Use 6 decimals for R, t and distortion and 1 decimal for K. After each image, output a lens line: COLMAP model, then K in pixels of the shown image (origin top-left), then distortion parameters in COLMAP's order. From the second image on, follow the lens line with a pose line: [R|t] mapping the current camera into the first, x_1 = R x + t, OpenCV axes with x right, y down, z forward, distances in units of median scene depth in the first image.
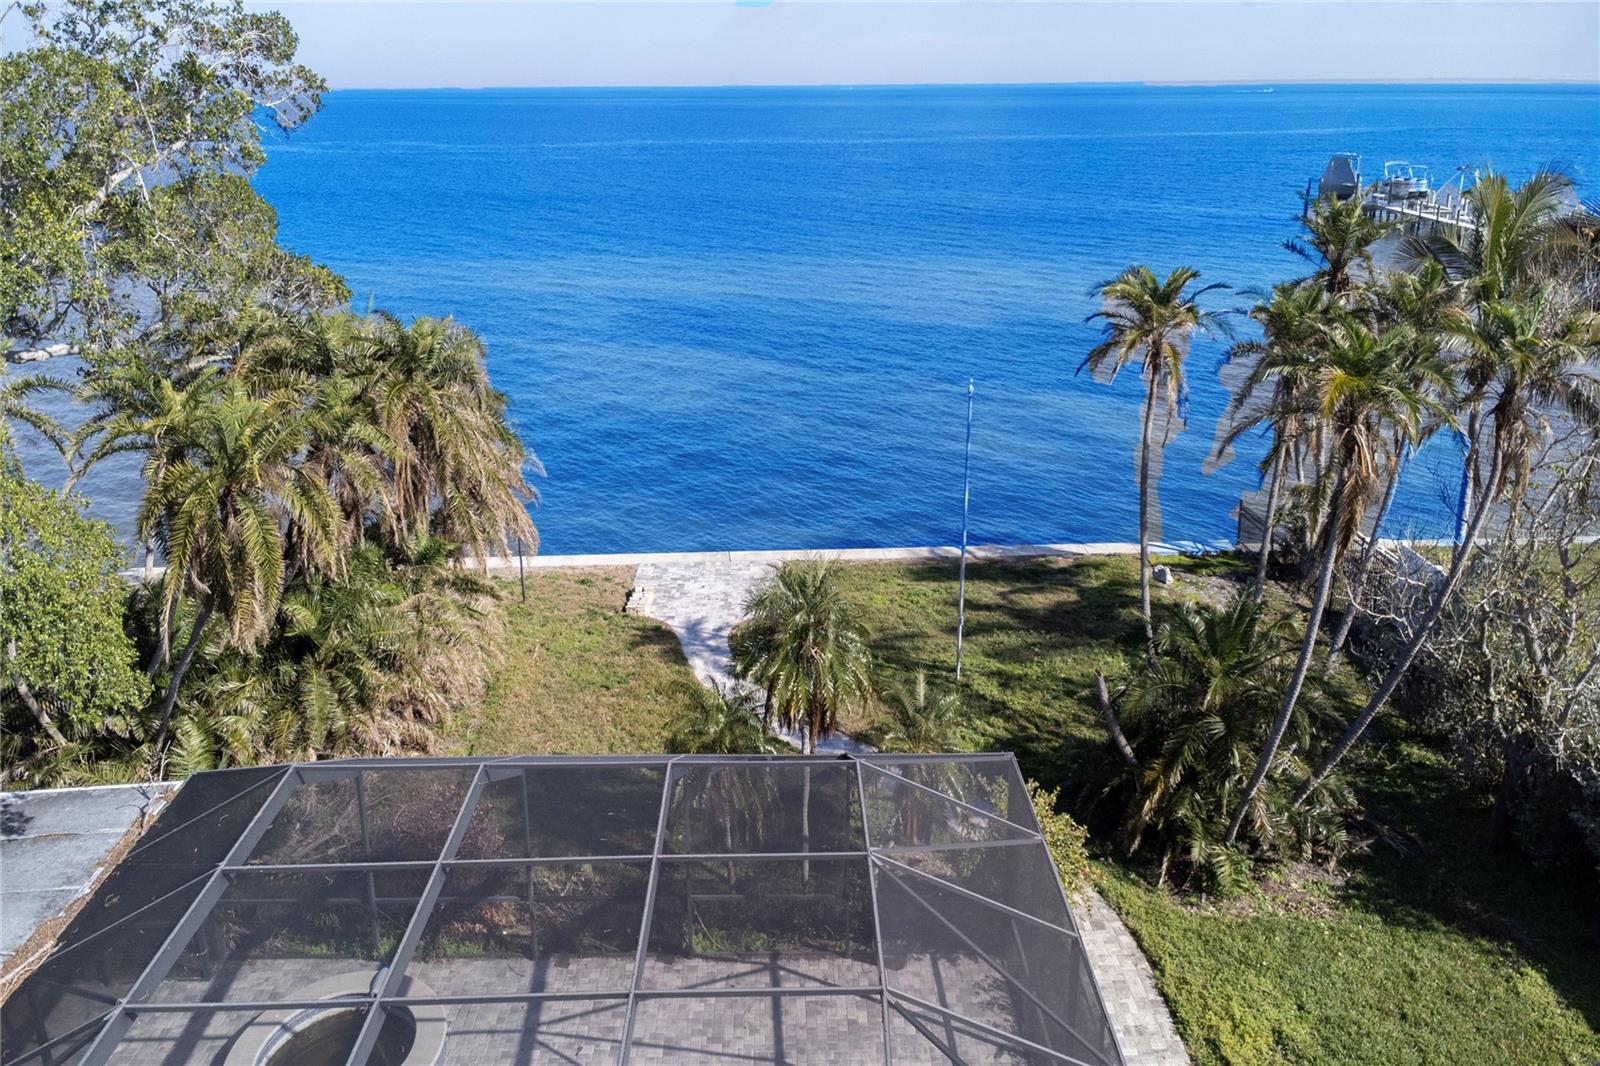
lens RADIAL K [[1167.4, 0, 832.3], [0, 1167.4, 473.2], [0, 0, 1]] dist [0.020866, -0.005387]
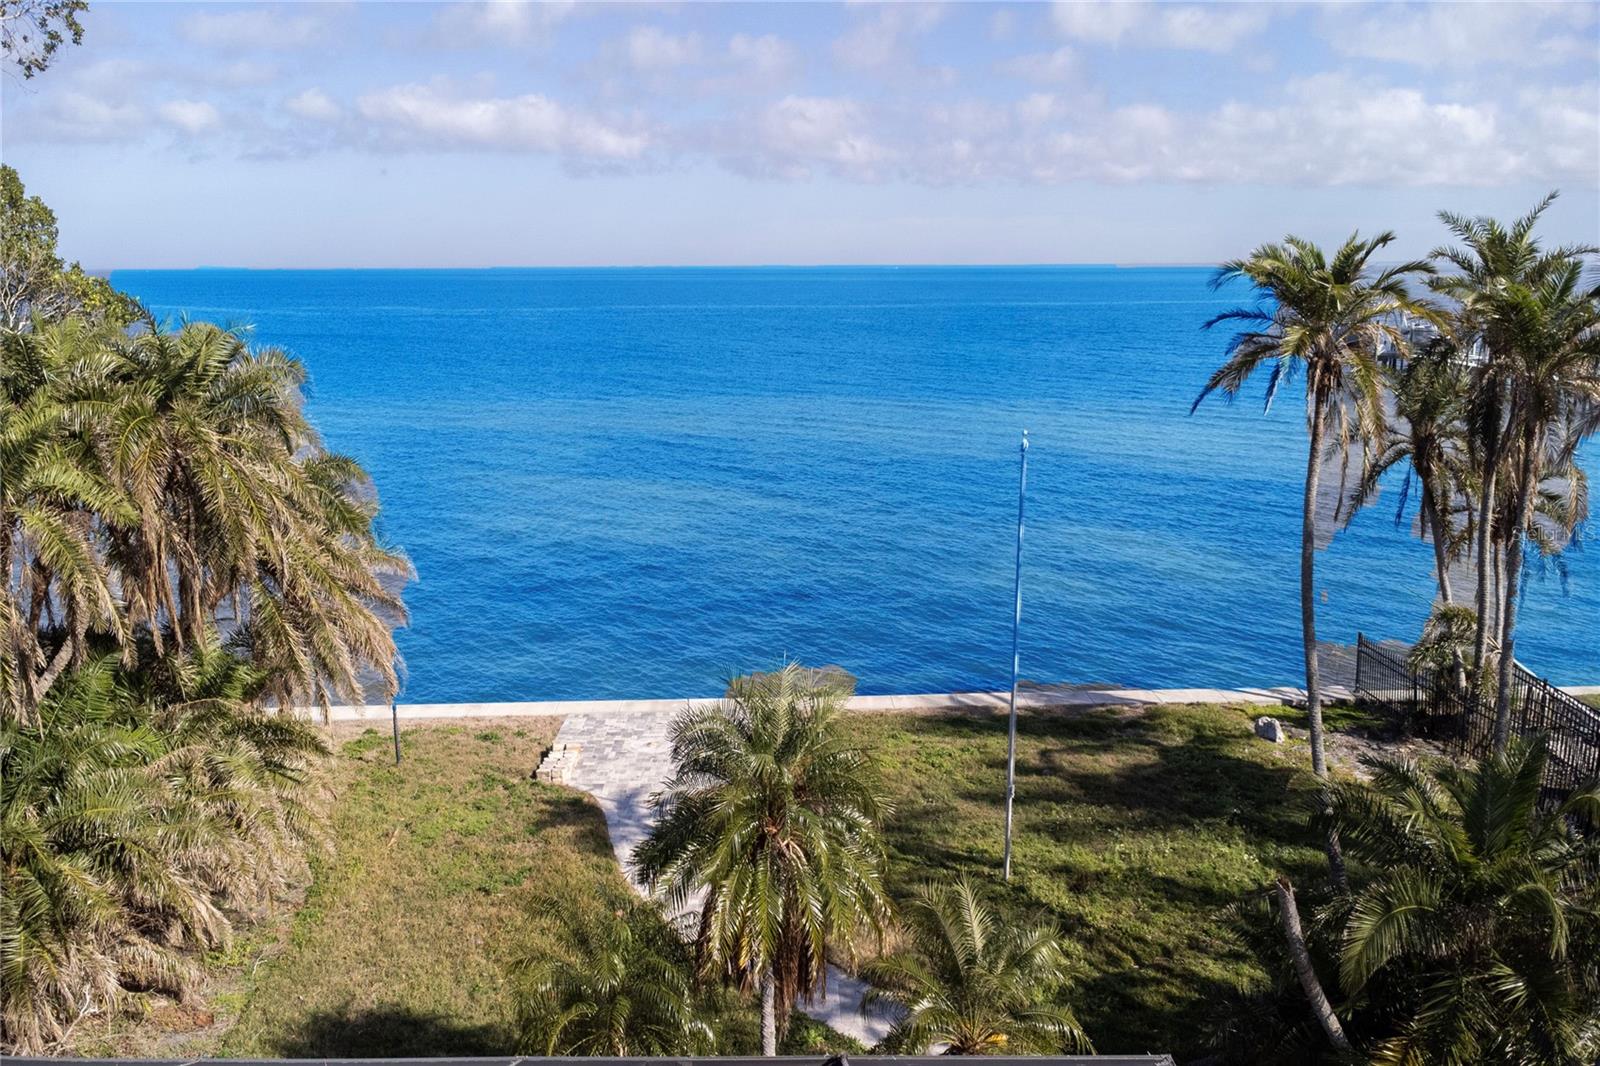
lens RADIAL K [[1158.0, 0, 838.2], [0, 1158.0, 530.1], [0, 0, 1]] dist [0.027978, -0.002064]
pose [[0.999949, 0.004216, 0.009178, 0.002313], [-0.003292, 0.995139, -0.098424, 0.039521], [-0.009548, 0.098389, 0.995102, 0.294425]]
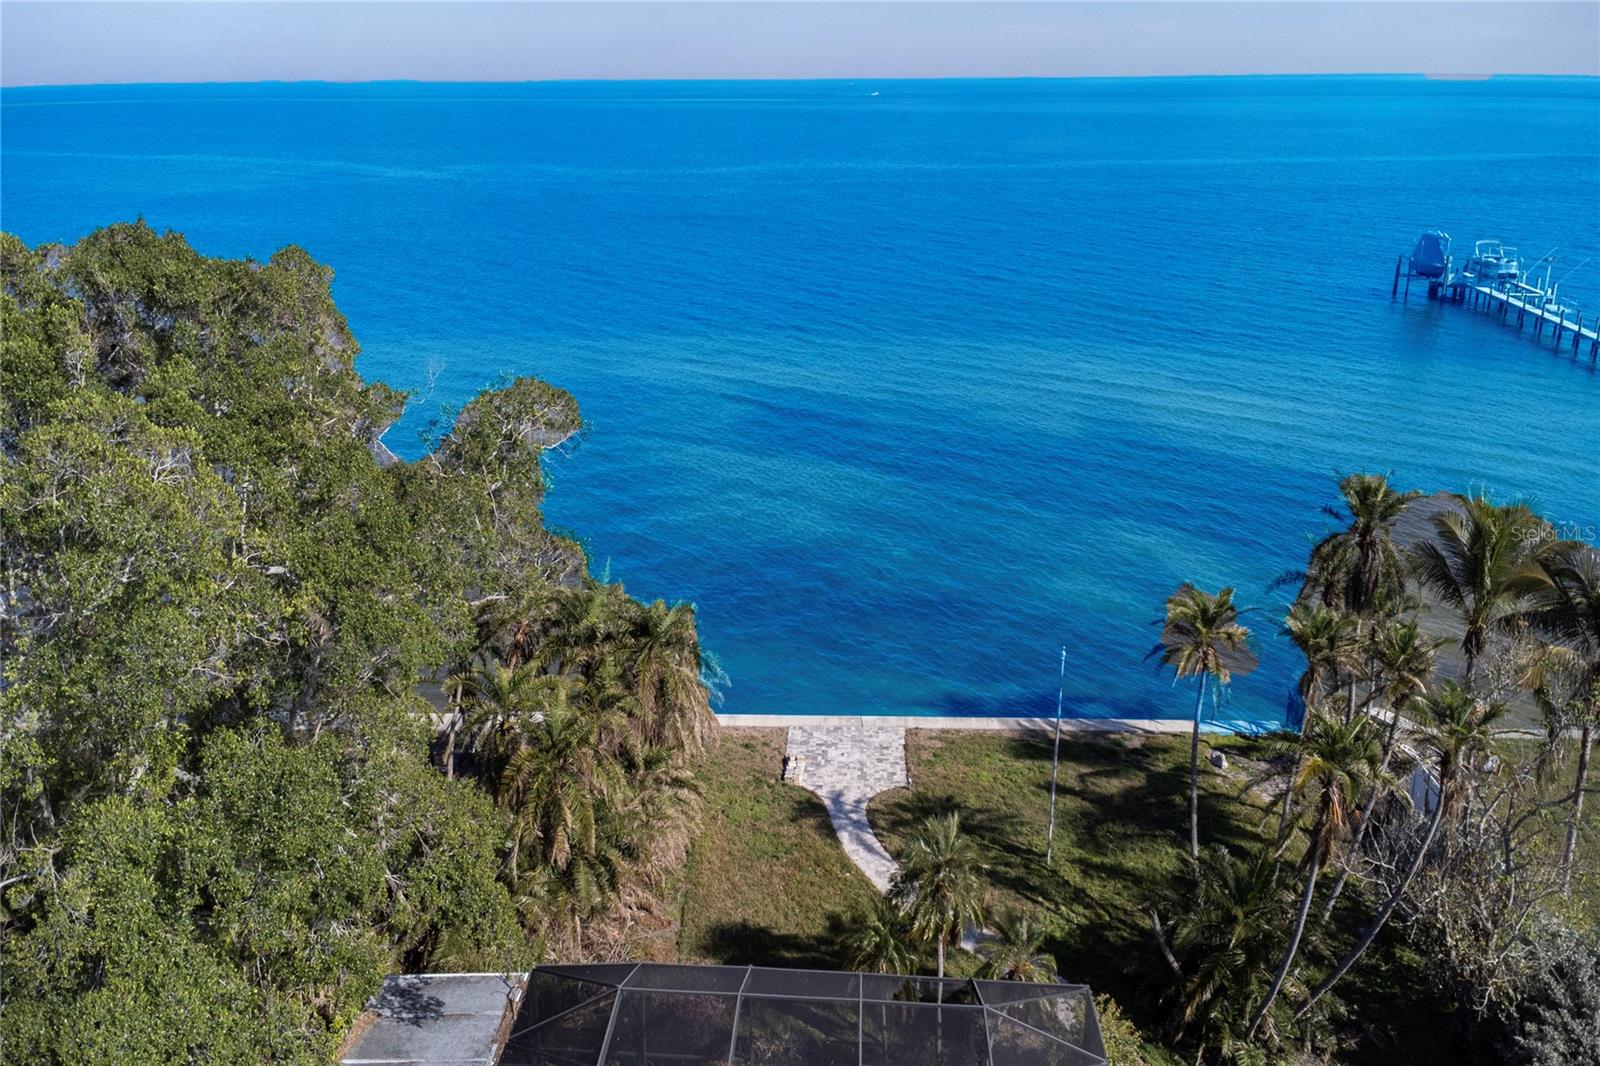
lens RADIAL K [[1167.4, 0, 832.3], [0, 1167.4, 473.2], [0, 0, 1]] dist [0.020866, -0.005387]
pose [[0.997076, 0.022901, -0.072898, -0.043058], [-0.022722, 0.999736, 0.003285, -0.239239], [0.072954, -0.001619, 0.997334, -0.284624]]
